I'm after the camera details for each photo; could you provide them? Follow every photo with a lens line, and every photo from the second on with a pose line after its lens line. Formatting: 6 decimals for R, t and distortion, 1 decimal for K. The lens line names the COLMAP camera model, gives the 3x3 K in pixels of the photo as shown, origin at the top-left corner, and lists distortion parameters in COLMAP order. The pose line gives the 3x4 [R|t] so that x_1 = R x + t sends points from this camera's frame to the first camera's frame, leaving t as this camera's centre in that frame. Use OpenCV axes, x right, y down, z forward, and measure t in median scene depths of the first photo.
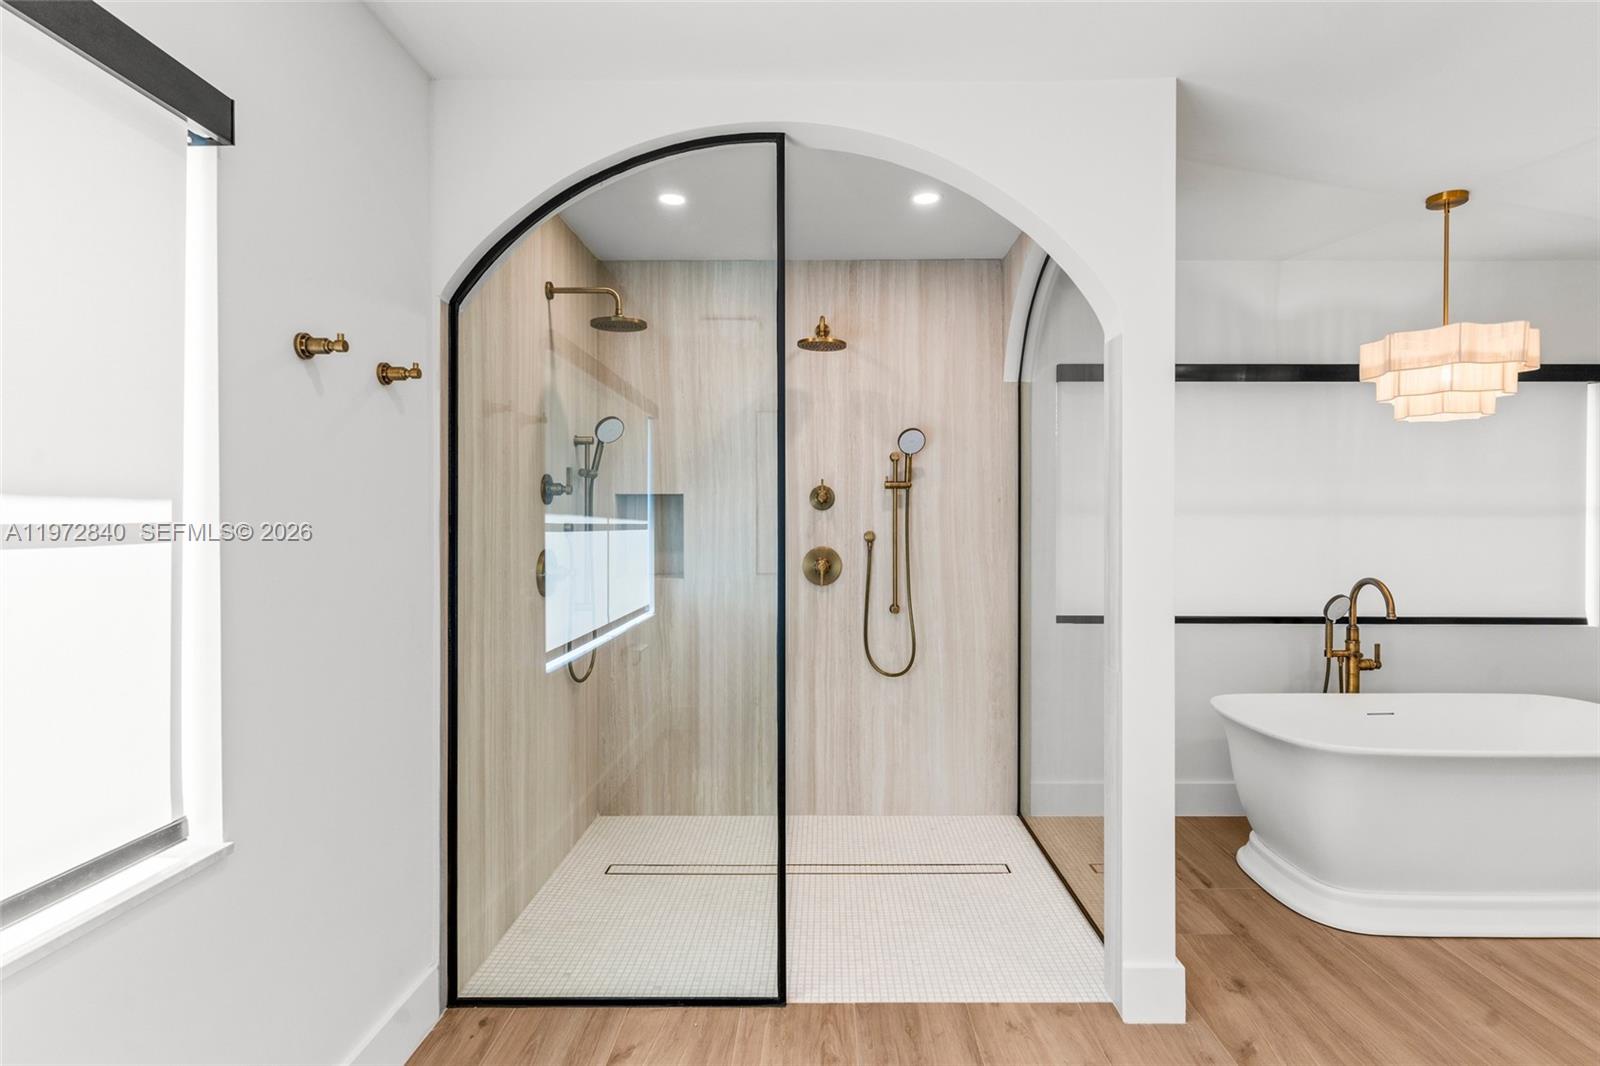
lens RADIAL K [[764.4, 0, 838.4], [0, 764.4, 528.3], [0, 0, 1]] dist [-0.001303, 0.000299]
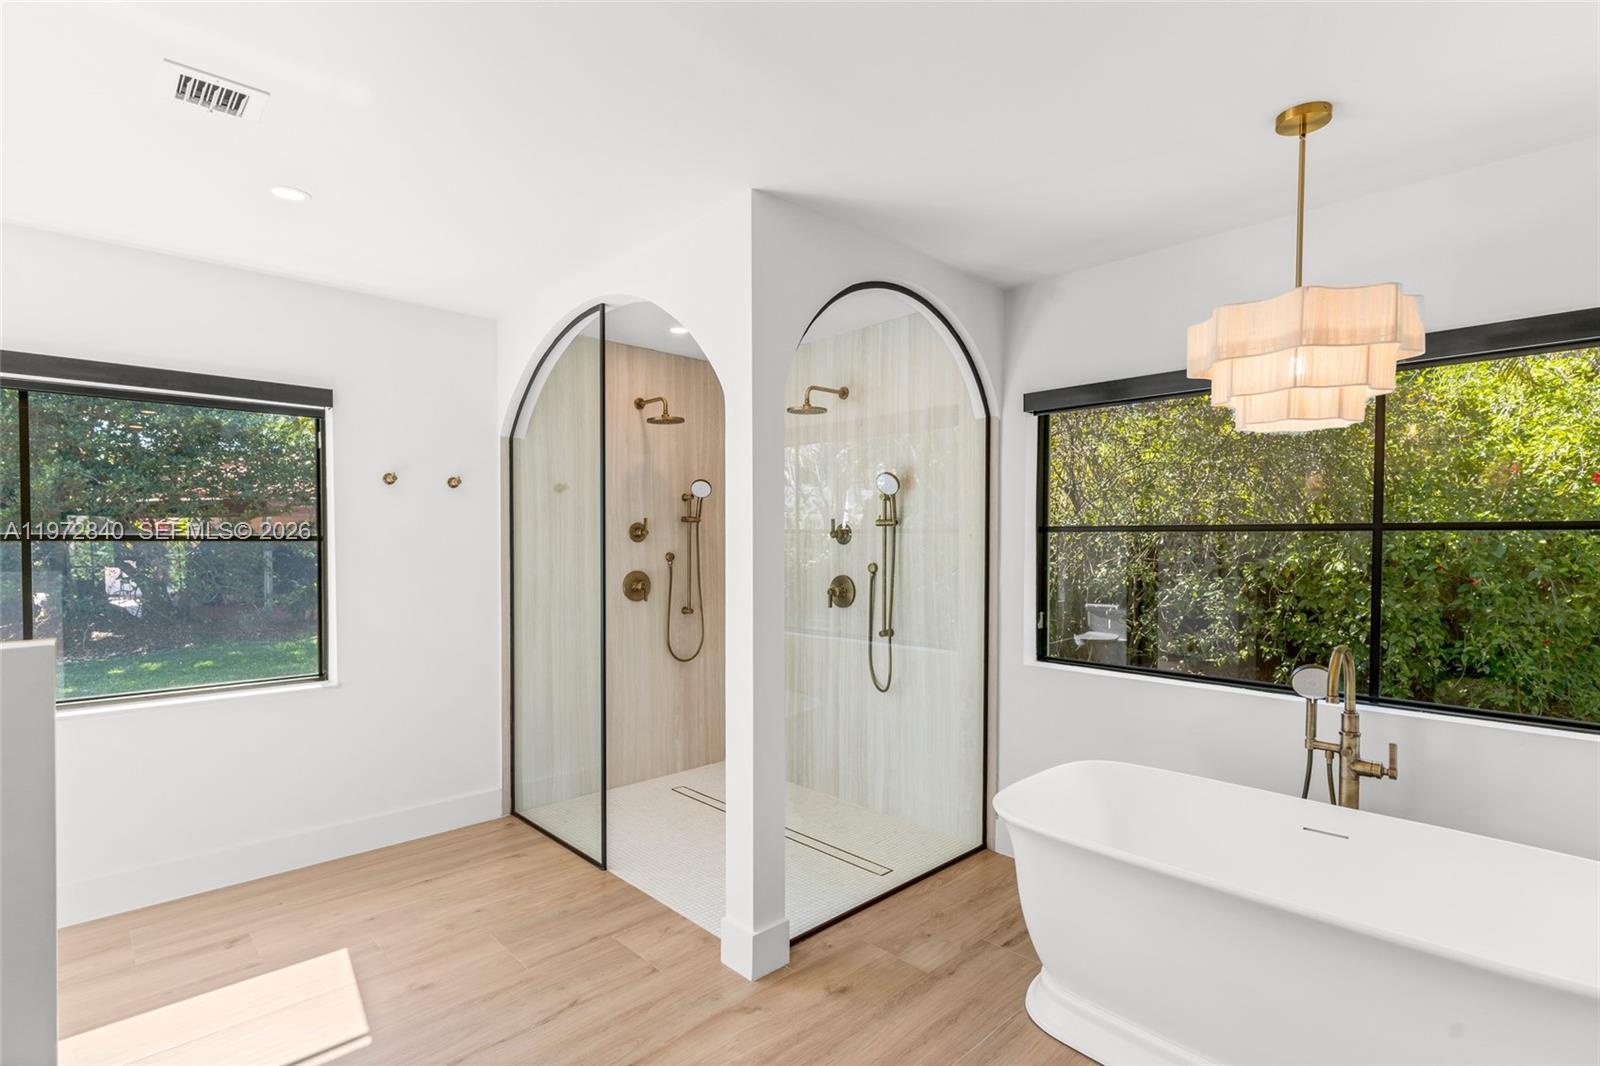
lens RADIAL K [[764.4, 0, 820.9], [0, 764.4, 557.6], [0, 0, 1]] dist [-0.001303, 0.000299]
pose [[0.709220, 0.020985, -0.704675, 0.824929], [-0.027751, 0.999613, 0.001838, -0.003849], [0.704441, 0.018252, 0.709528, 0.142018]]
